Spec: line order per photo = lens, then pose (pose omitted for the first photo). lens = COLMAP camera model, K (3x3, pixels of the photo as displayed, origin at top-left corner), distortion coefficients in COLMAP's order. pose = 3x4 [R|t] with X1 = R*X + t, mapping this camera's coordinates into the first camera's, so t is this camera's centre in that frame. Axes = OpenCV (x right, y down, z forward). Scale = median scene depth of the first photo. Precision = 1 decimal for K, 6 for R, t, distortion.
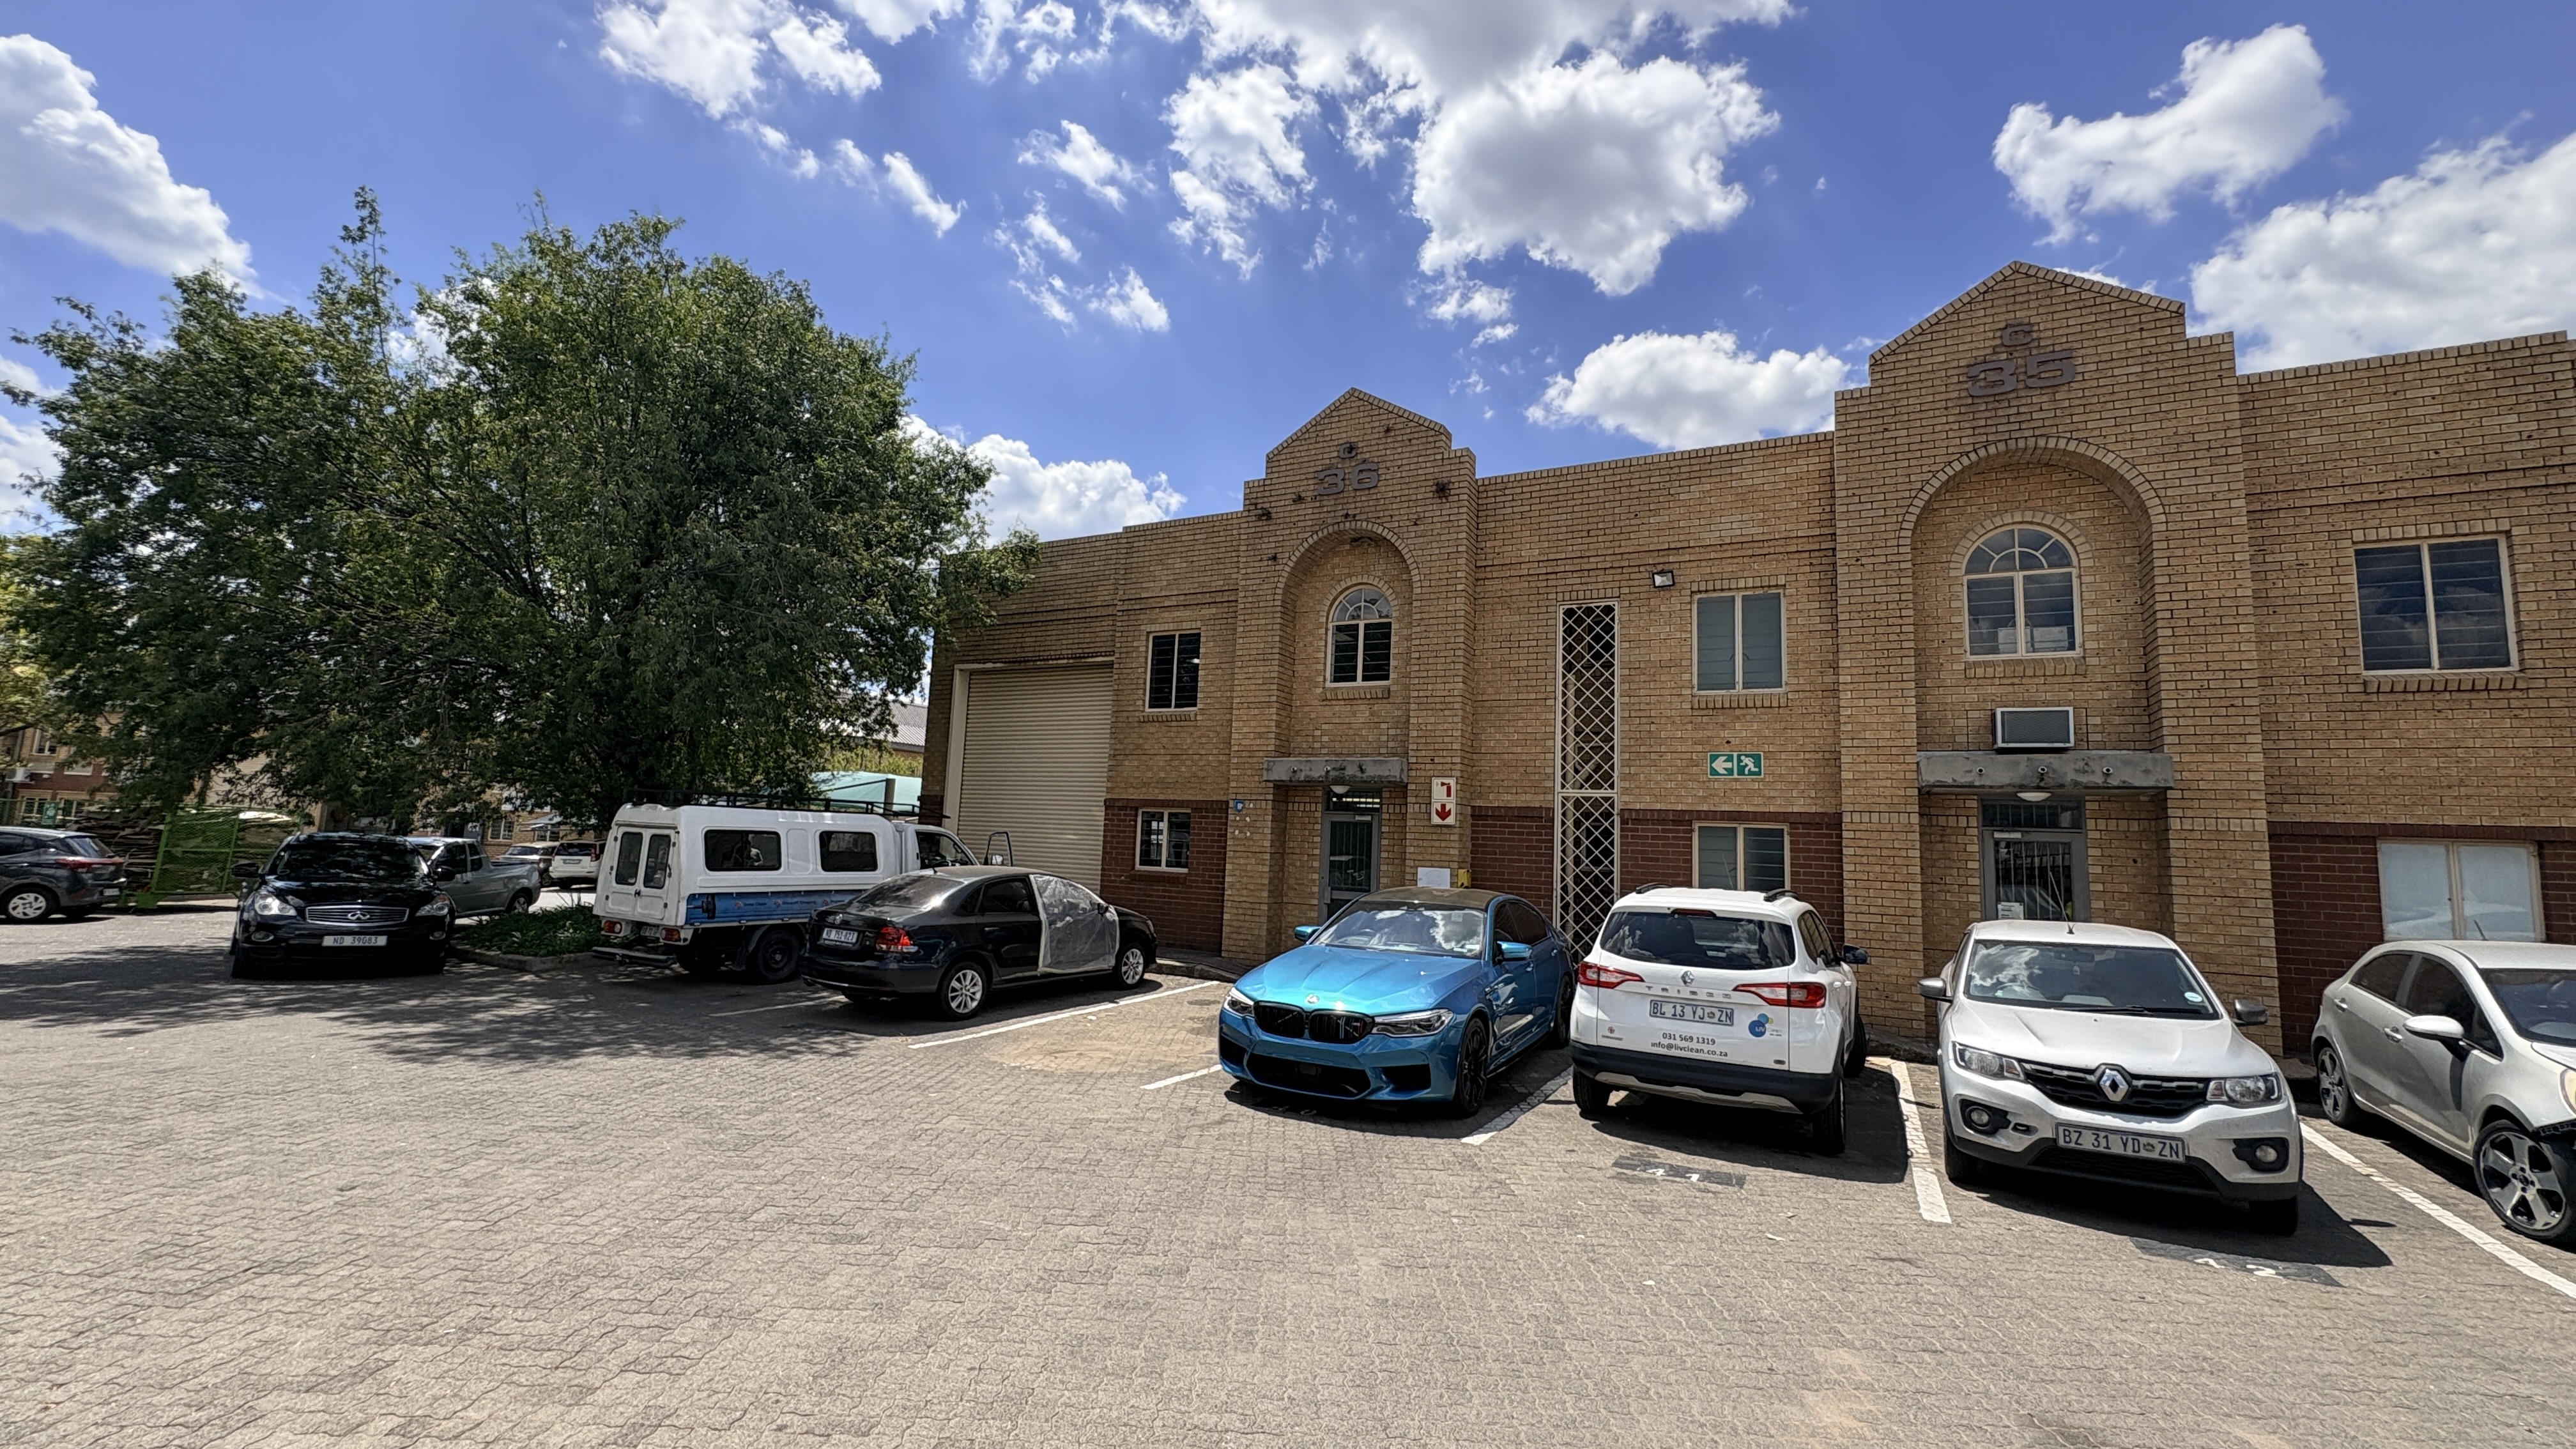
lens RADIAL K [[1065.1, 0, 1286.1], [0, 1065.1, 703.9], [0, 0, 1]] dist [0.013591, 0.000089]
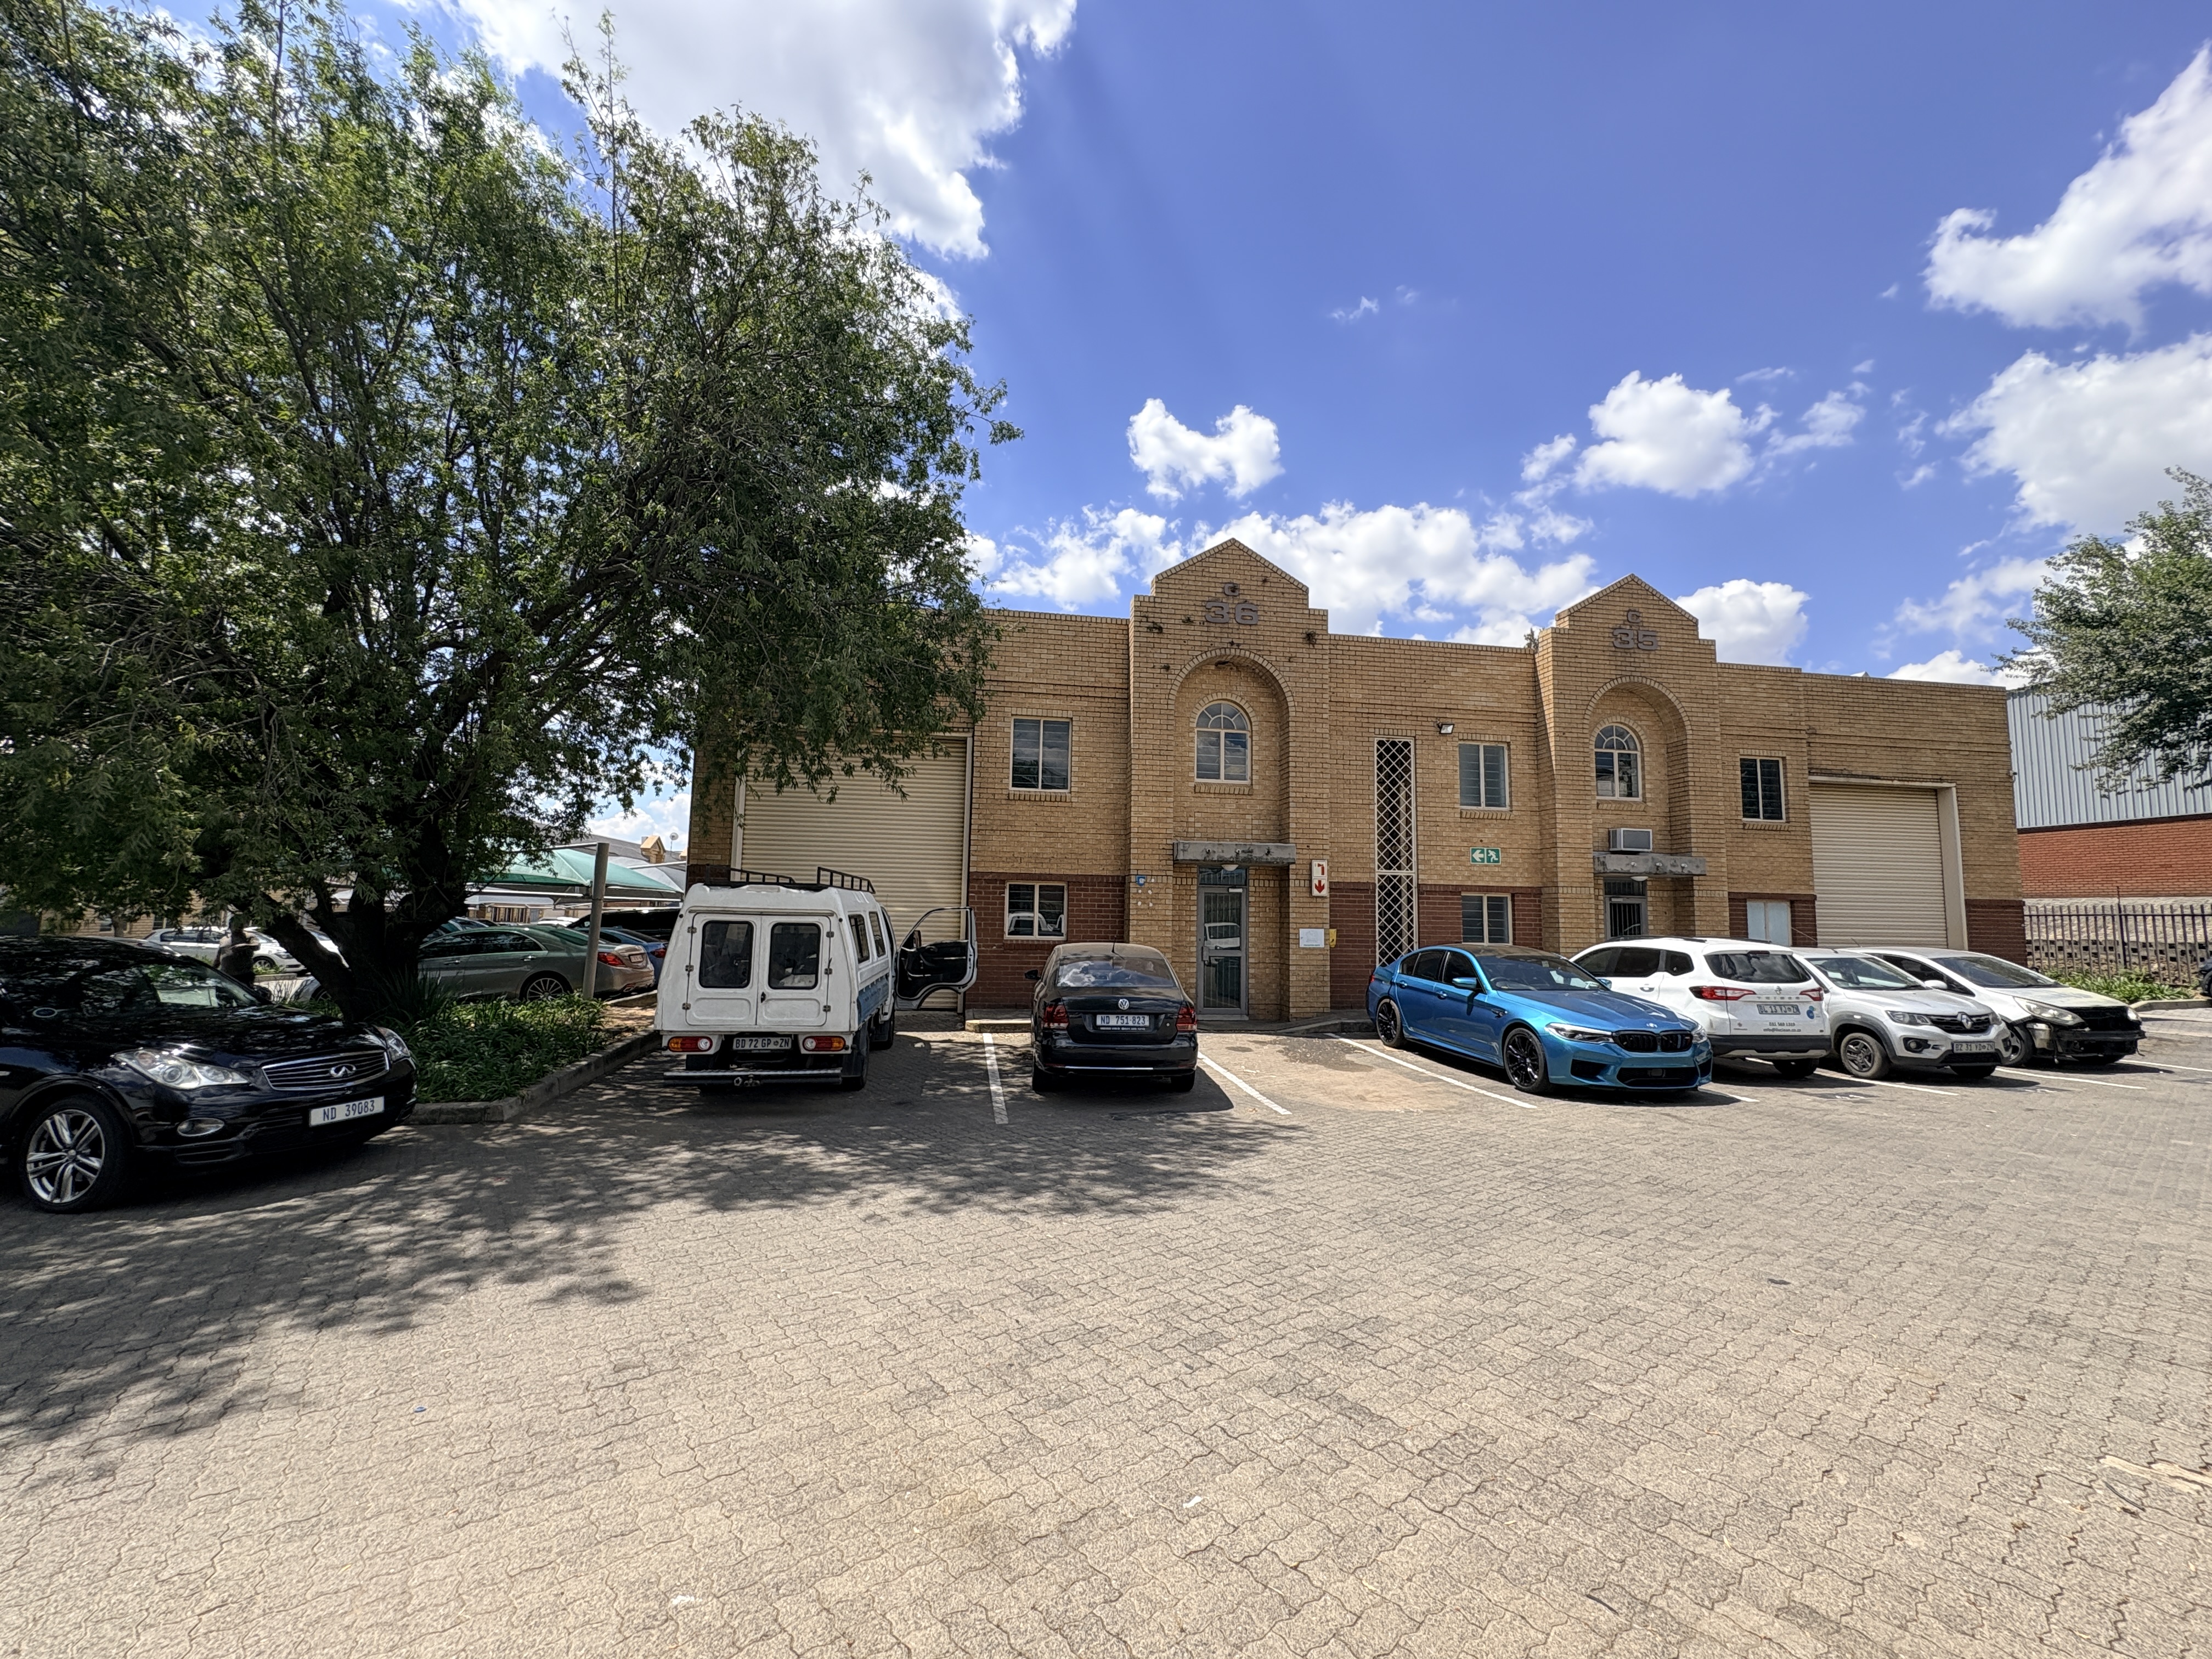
lens RADIAL K [[884.0, 0, 1104.6], [0, 884.0, 830.1], [0, 0, 1]] dist [0.000507, 0.000136]
pose [[0.783782, 0.033230, 0.620147, -0.768824], [-0.066529, 0.997314, 0.030644, 0.016866], [-0.617463, -0.065276, 0.783887, 0.323737]]
